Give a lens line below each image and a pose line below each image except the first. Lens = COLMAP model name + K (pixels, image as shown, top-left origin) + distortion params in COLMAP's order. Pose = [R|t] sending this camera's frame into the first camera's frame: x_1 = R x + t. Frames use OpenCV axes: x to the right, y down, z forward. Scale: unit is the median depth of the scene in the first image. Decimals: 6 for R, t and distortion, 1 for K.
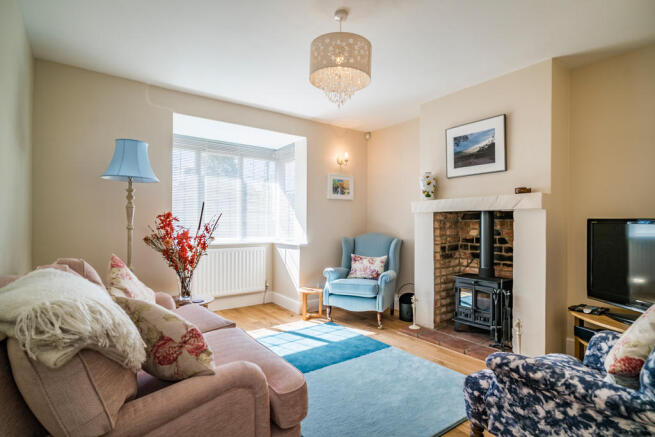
lens RADIAL K [[330.6, 0, 327.1], [0, 330.6, 221.9], [0, 0, 1]] dist [-0.002941, 0.001127]
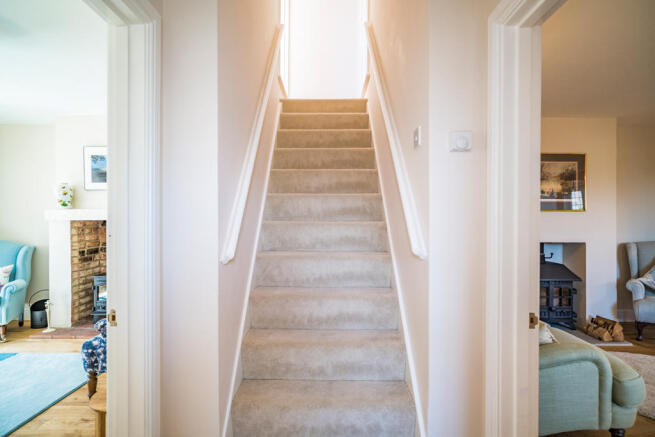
lens RADIAL K [[330.6, 0, 327.1], [0, 330.6, 221.9], [0, 0, 1]] dist [-0.002941, 0.001127]
pose [[0.594954, -0.005785, 0.803739, -0.048781], [-0.004930, 0.999929, 0.010847, -0.039933], [-0.803745, -0.010415, 0.594883, -0.323480]]
